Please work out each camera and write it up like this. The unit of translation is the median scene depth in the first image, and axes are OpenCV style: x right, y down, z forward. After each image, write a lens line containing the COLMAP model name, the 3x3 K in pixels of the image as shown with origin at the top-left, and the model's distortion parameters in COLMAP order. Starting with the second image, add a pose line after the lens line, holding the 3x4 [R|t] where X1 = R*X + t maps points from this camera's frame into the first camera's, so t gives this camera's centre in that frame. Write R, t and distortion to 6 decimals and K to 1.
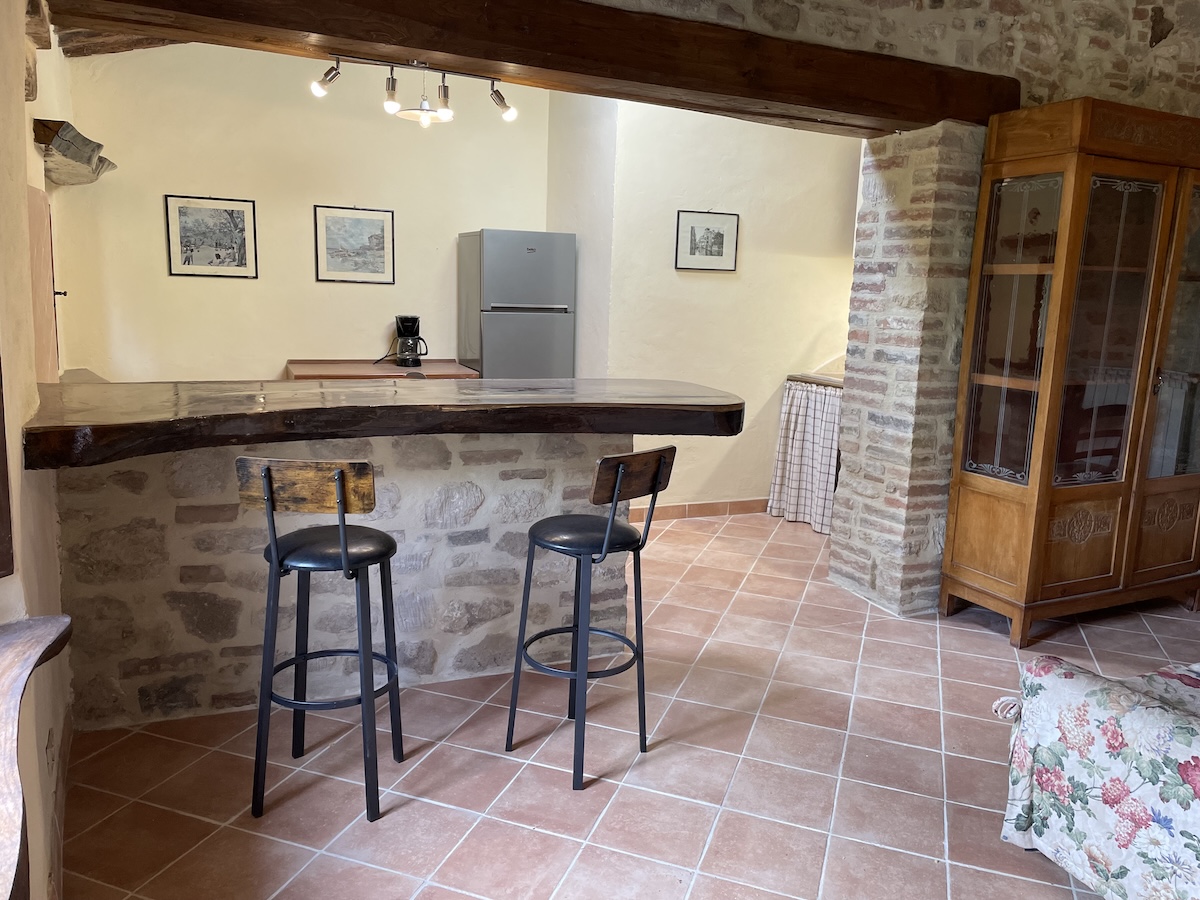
lens RADIAL K [[910.0, 0, 601.5], [0, 910.0, 450.4], [0, 0, 1]] dist [-0.027701, -0.005850]
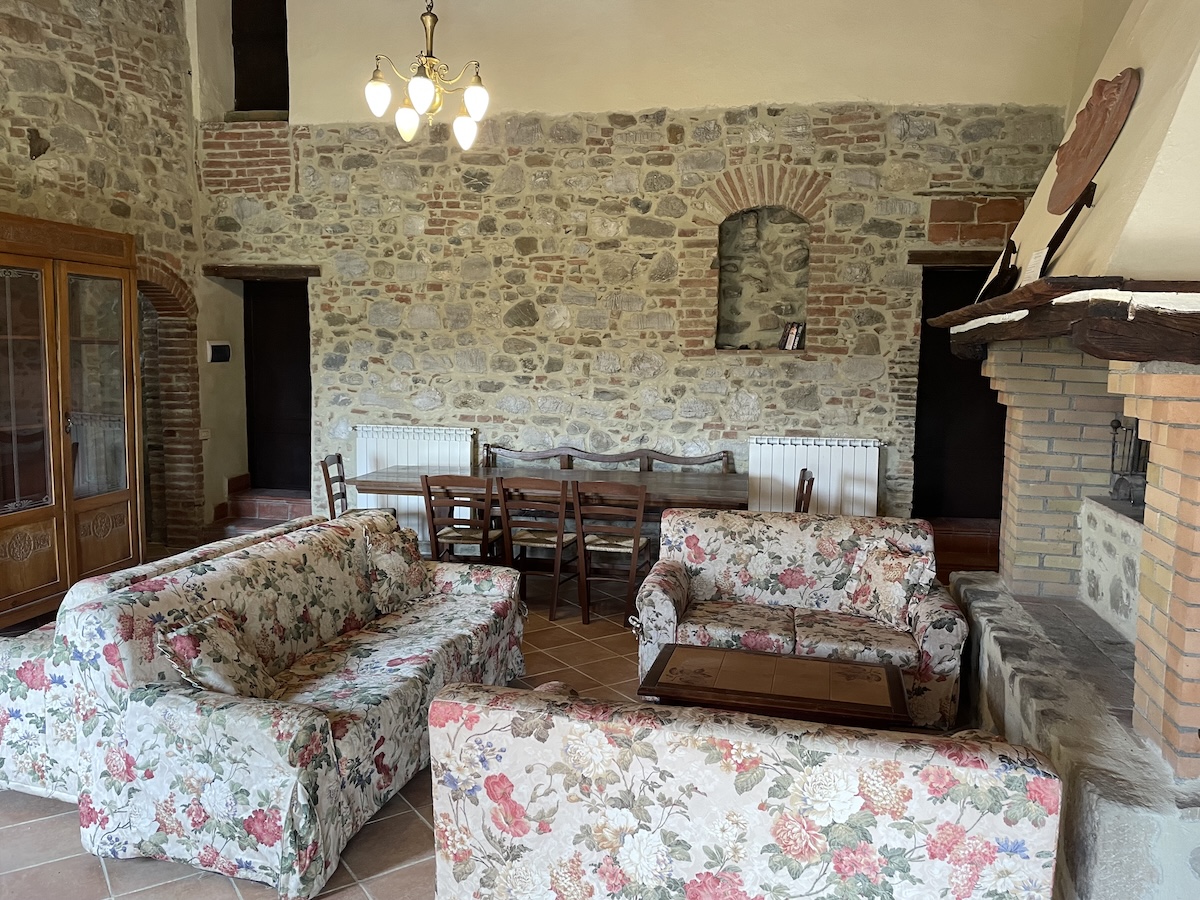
lens RADIAL K [[910.0, 0, 598.2], [0, 910.0, 449.3], [0, 0, 1]] dist [-0.027701, -0.005850]
pose [[0.581765, -0.111443, 0.805686, 0.021189], [0.160981, 0.986750, 0.020247, 0.051727], [-0.797267, 0.117921, 0.591997, -0.331163]]
